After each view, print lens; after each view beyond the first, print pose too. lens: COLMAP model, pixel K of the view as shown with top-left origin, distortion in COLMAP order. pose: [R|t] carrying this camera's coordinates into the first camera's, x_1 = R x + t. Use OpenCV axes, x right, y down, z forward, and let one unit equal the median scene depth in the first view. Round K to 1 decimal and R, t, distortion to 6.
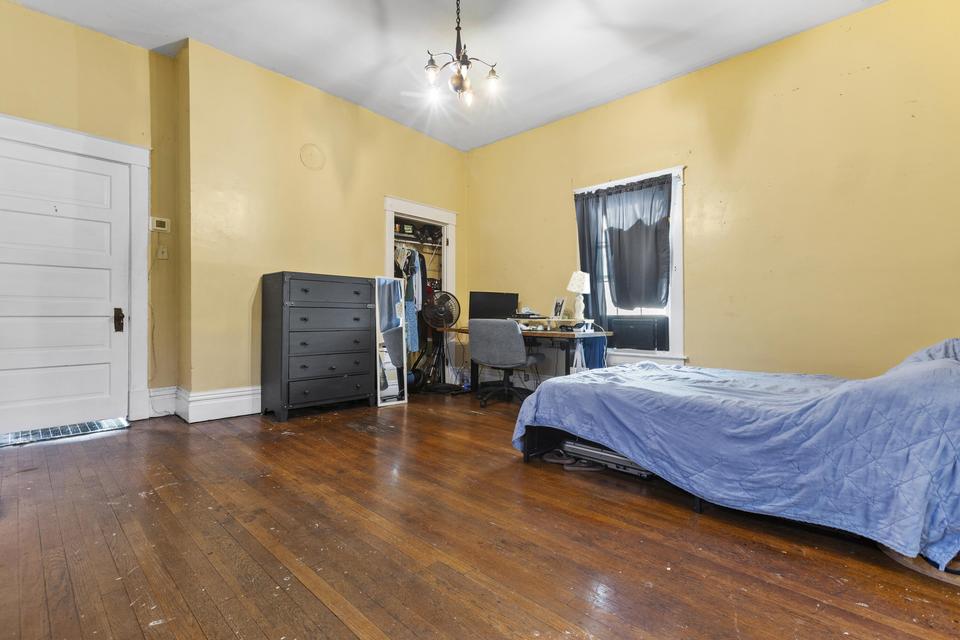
lens RADIAL K [[437.5, 0, 478.9], [0, 437.5, 314.8], [0, 0, 1]] dist [-0.004257, 0.000697]
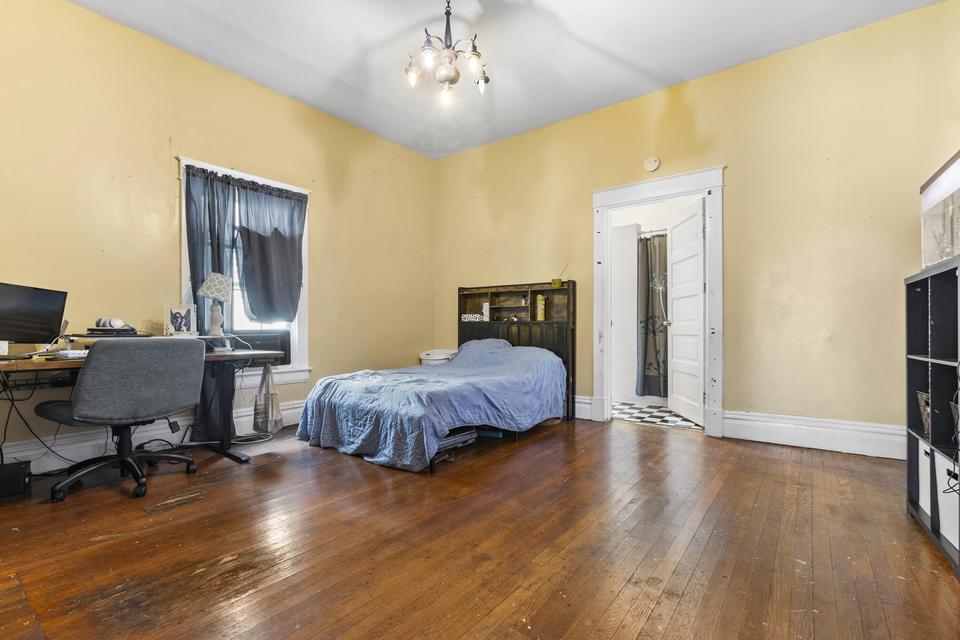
lens RADIAL K [[437.5, 0, 478.0], [0, 437.5, 325.5], [0, 0, 1]] dist [-0.004257, 0.000697]
pose [[-0.104940, 0.002227, 0.994476, -0.620410], [0.002039, 0.999996, -0.002024, -0.005365], [-0.994476, 0.001815, -0.104944, 0.670047]]
